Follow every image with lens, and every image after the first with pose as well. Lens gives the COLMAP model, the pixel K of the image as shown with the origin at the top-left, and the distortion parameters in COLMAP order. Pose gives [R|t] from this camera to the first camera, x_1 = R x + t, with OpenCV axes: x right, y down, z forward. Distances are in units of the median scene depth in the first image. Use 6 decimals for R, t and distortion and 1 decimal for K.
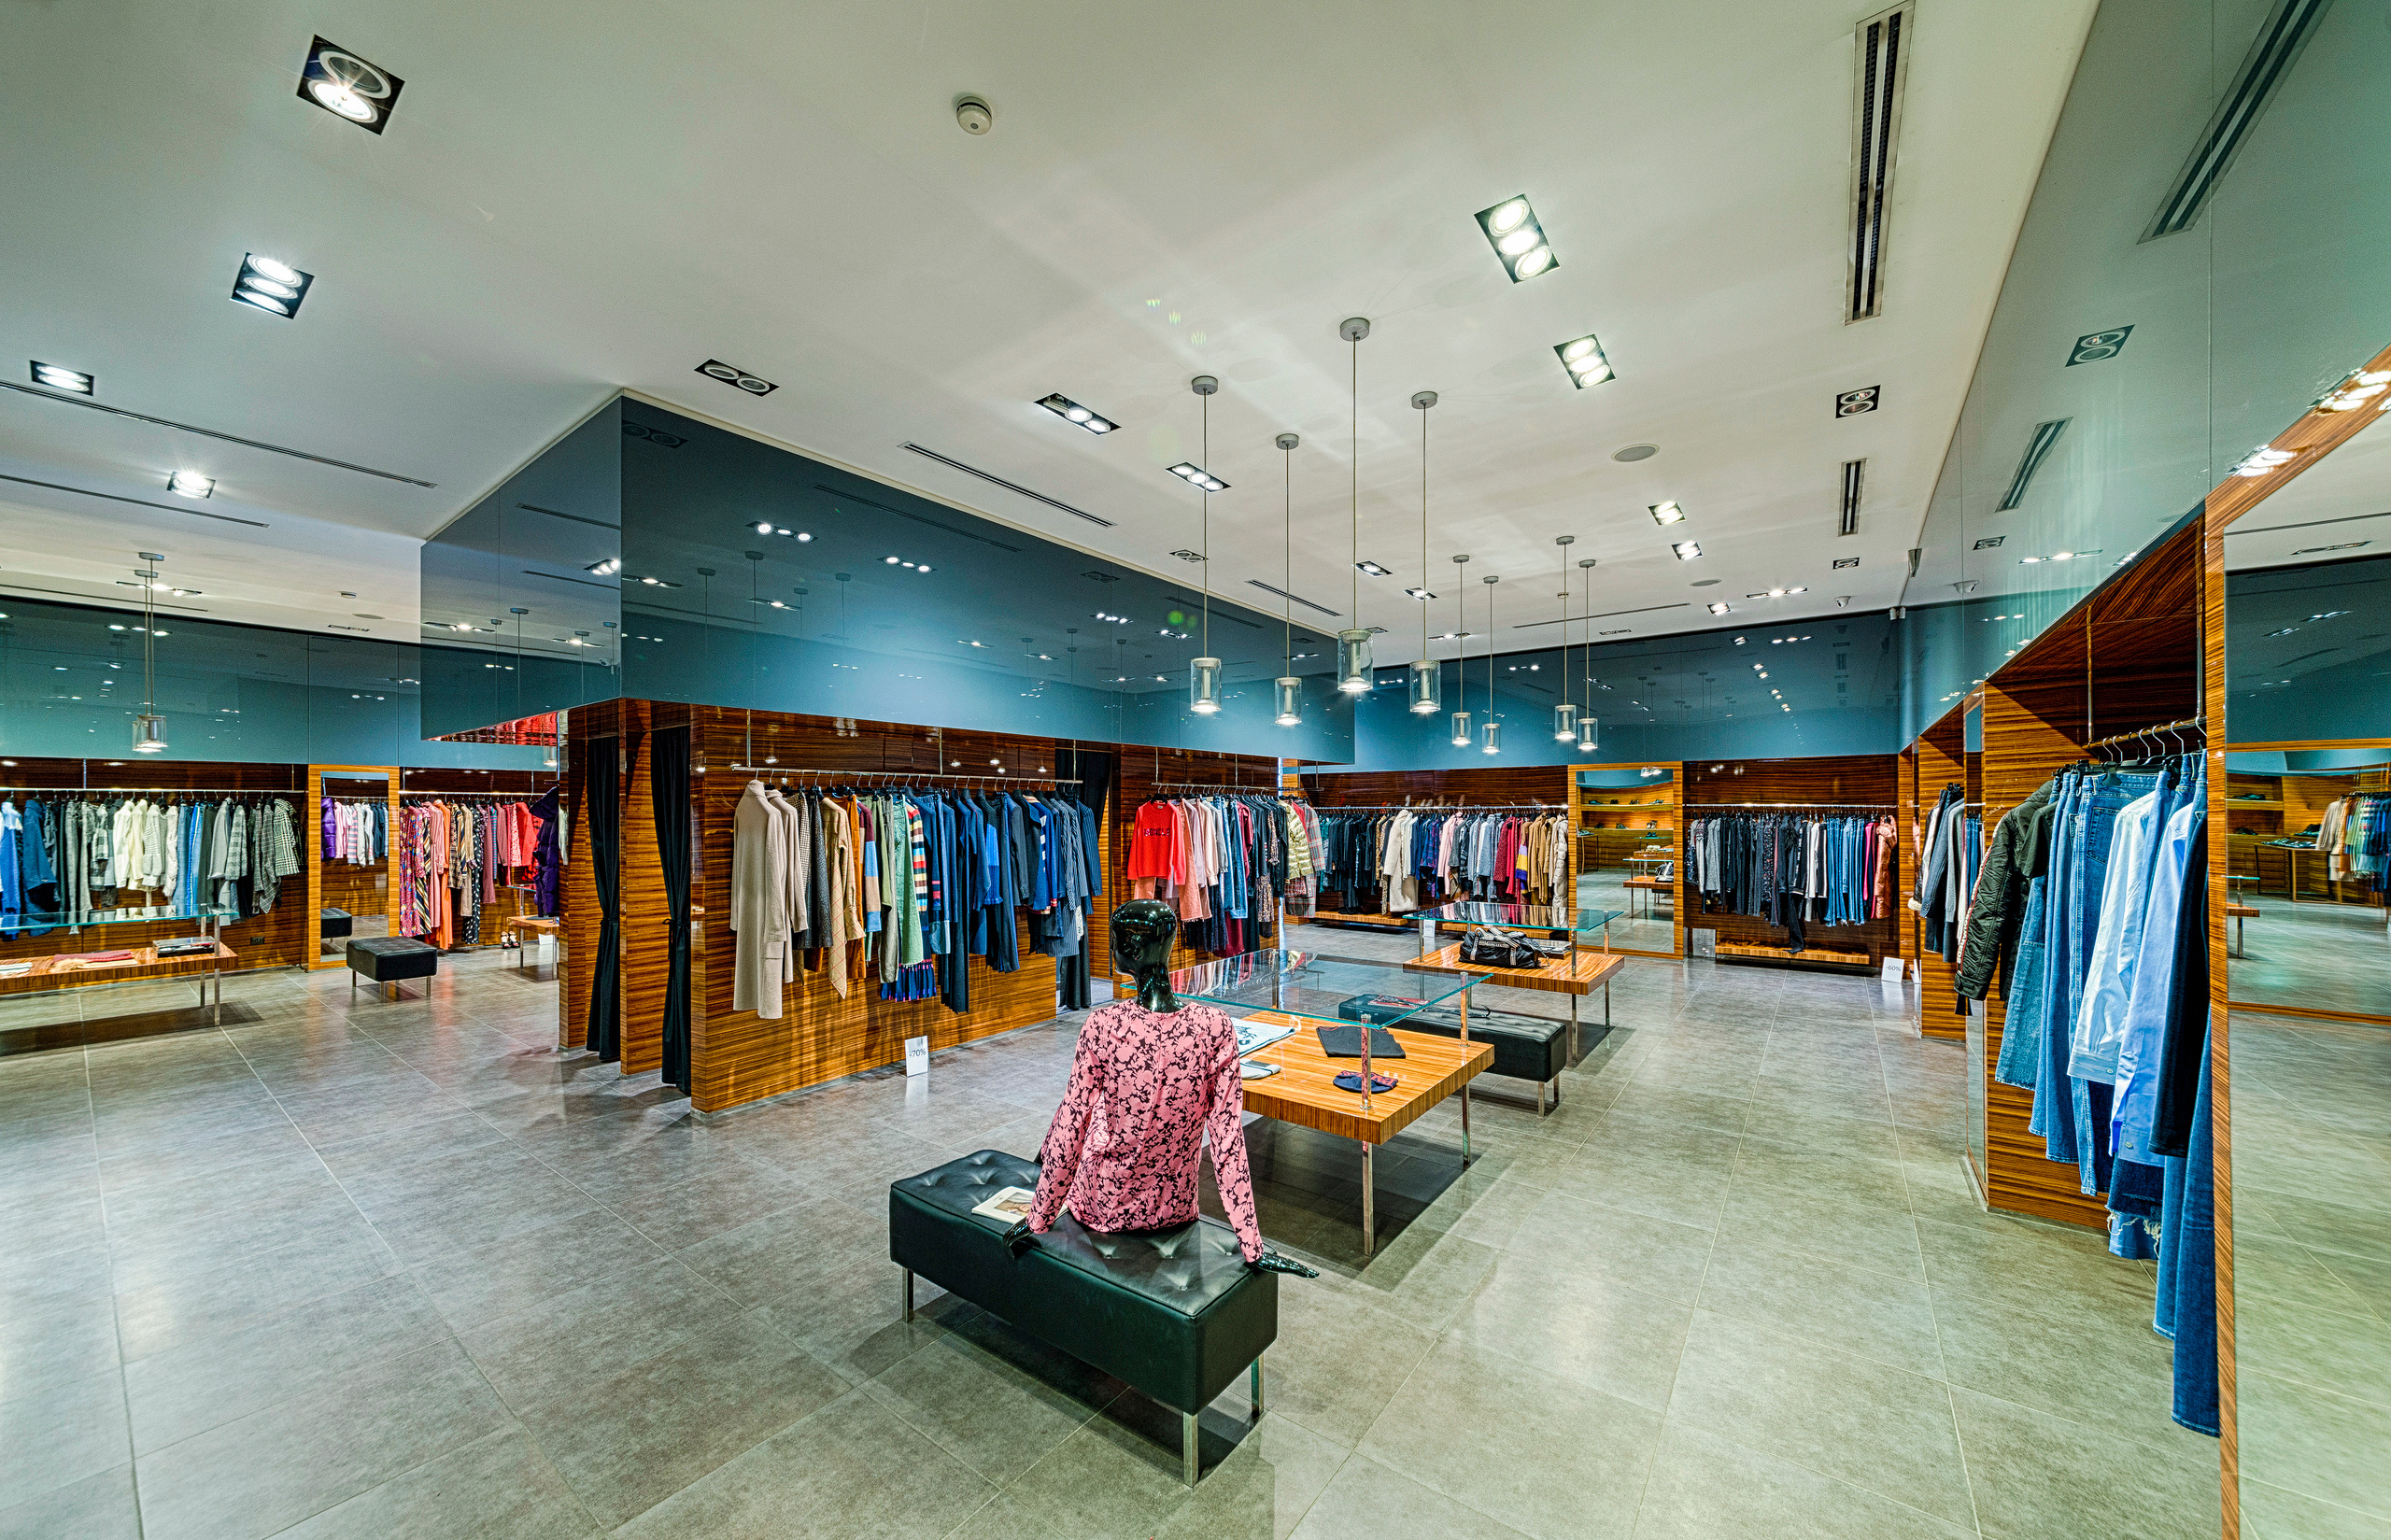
lens RADIAL K [[864.2, 0, 1193.2], [0, 864.2, 788.0], [0, 0, 1]] dist [0.000107, 0.000519]
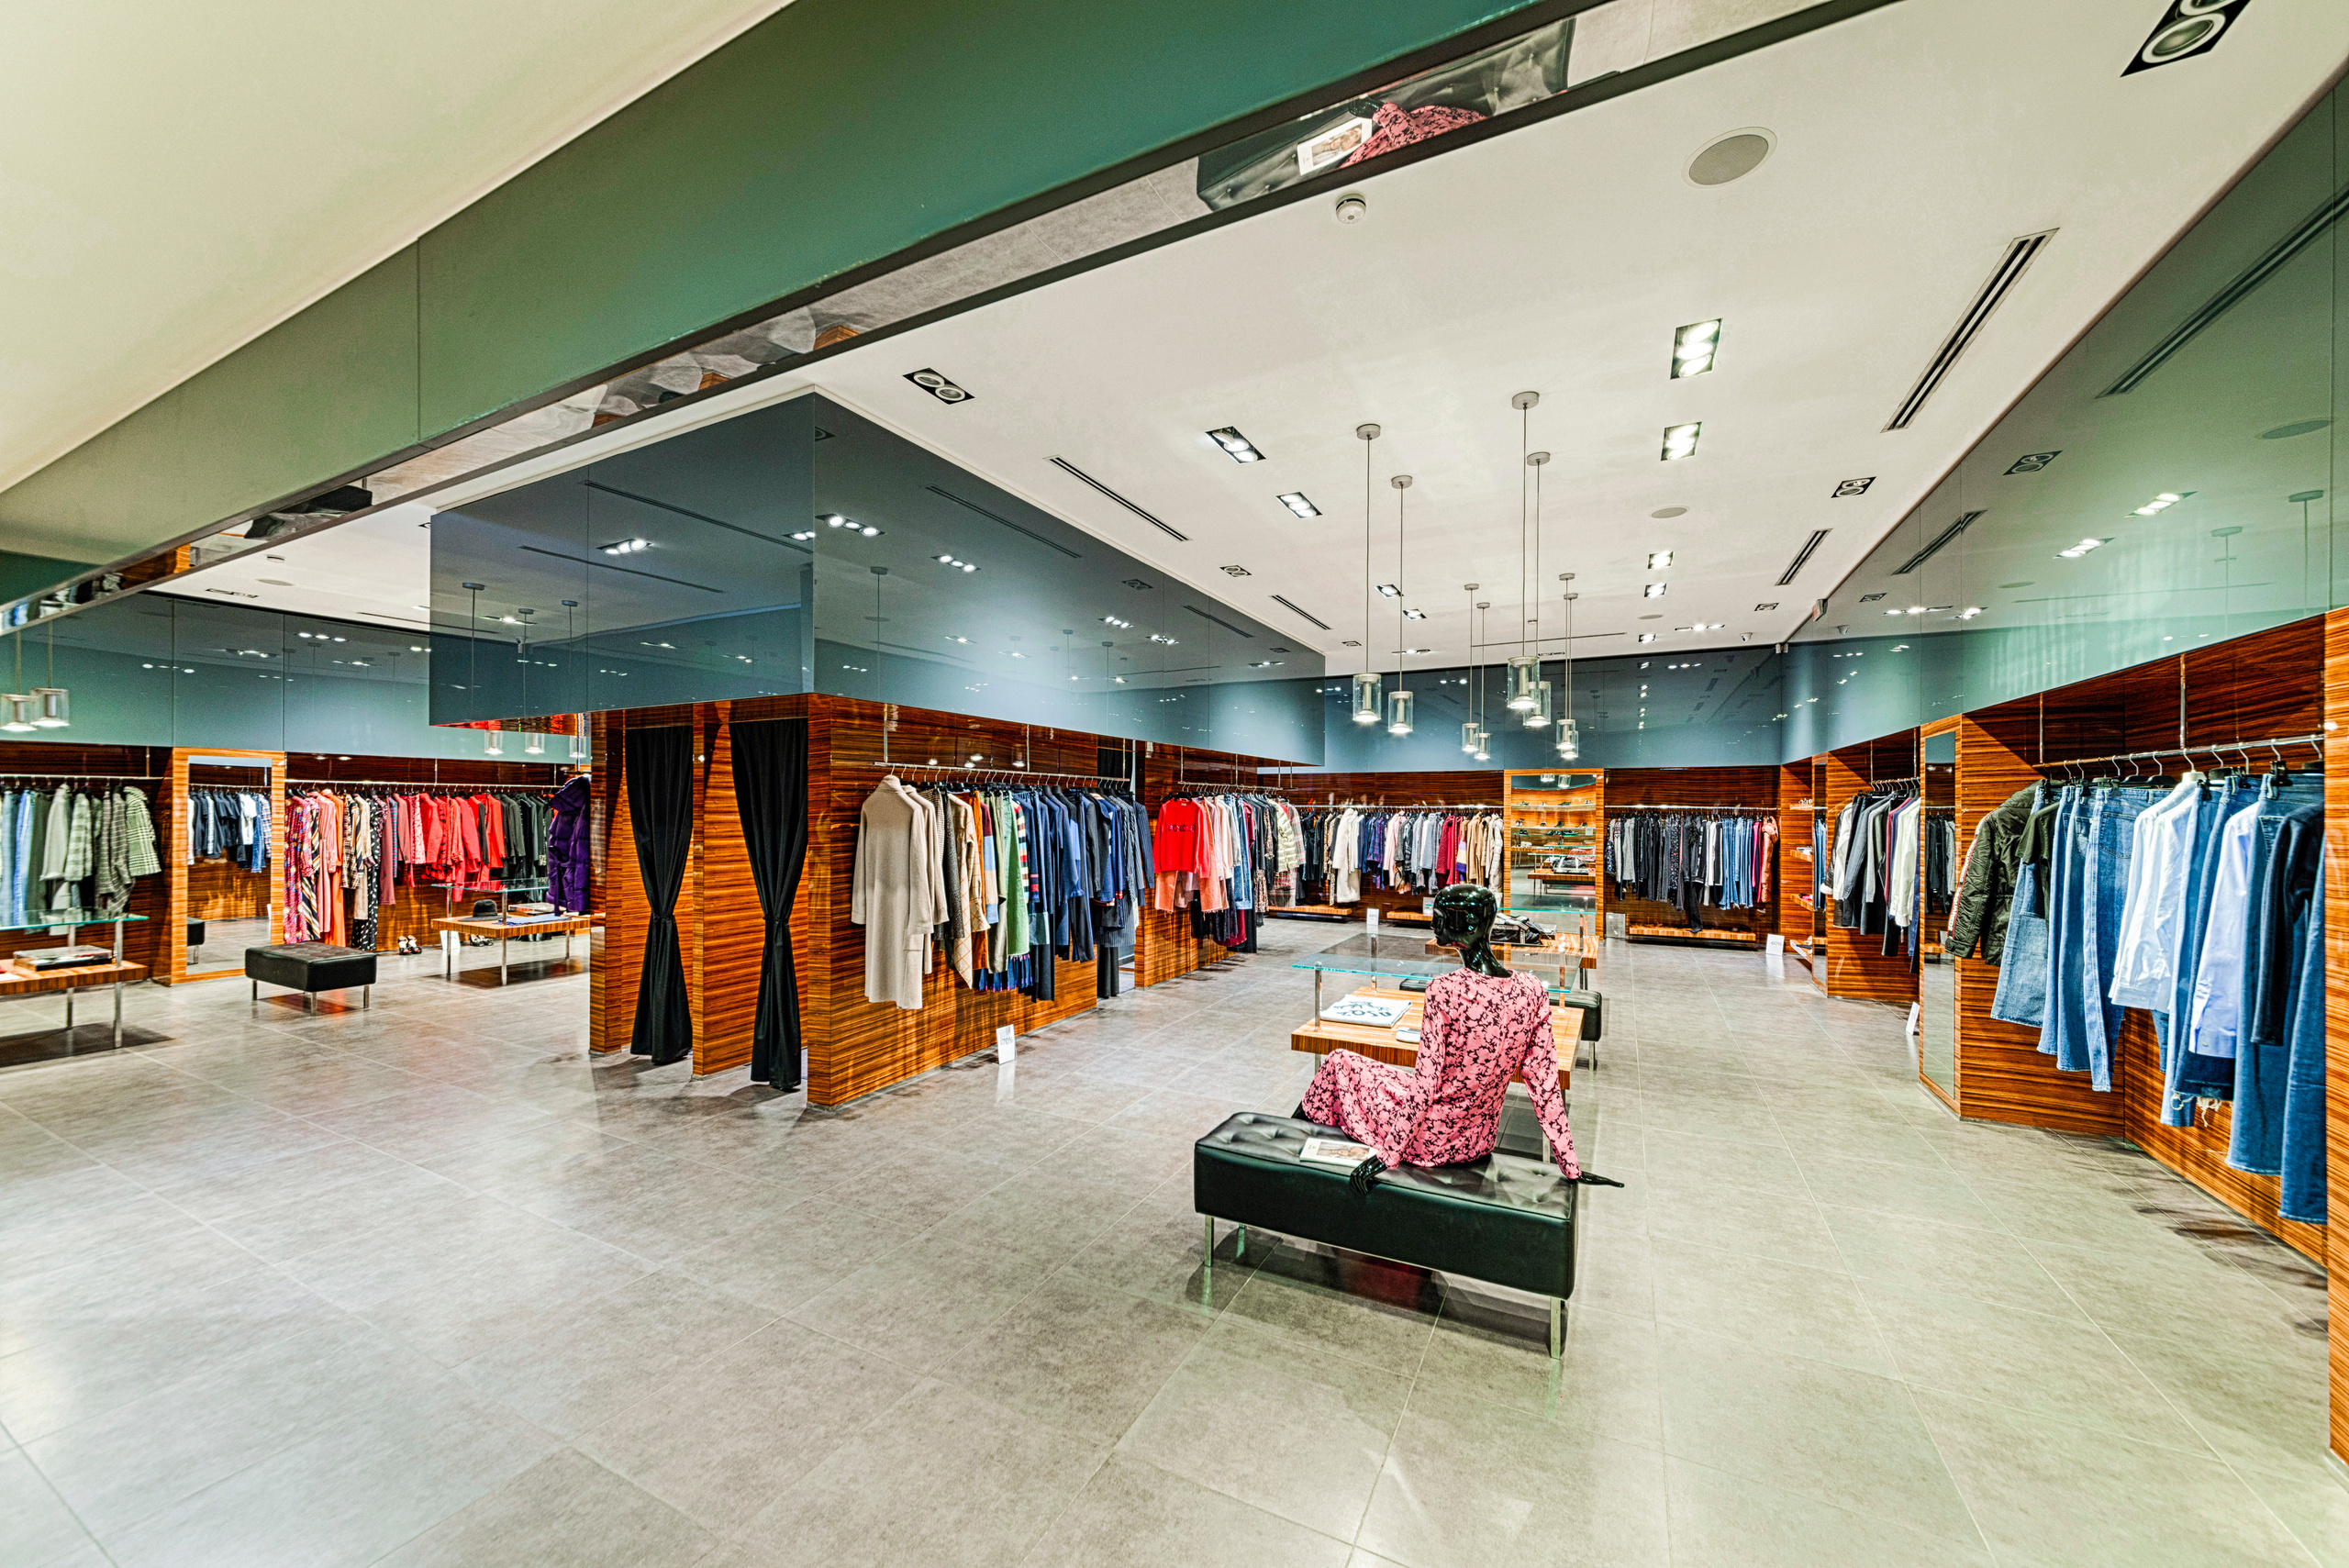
lens RADIAL K [[860.6, 0, 1165.8], [0, 860.6, 786.4], [0, 0, 1]] dist [0.000051, -0.000253]
pose [[0.984782, 0.011659, 0.173402, -0.288990], [-0.011955, 0.999928, 0.000661, -0.000685], [-0.173382, -0.002724, 0.984851, -0.040317]]
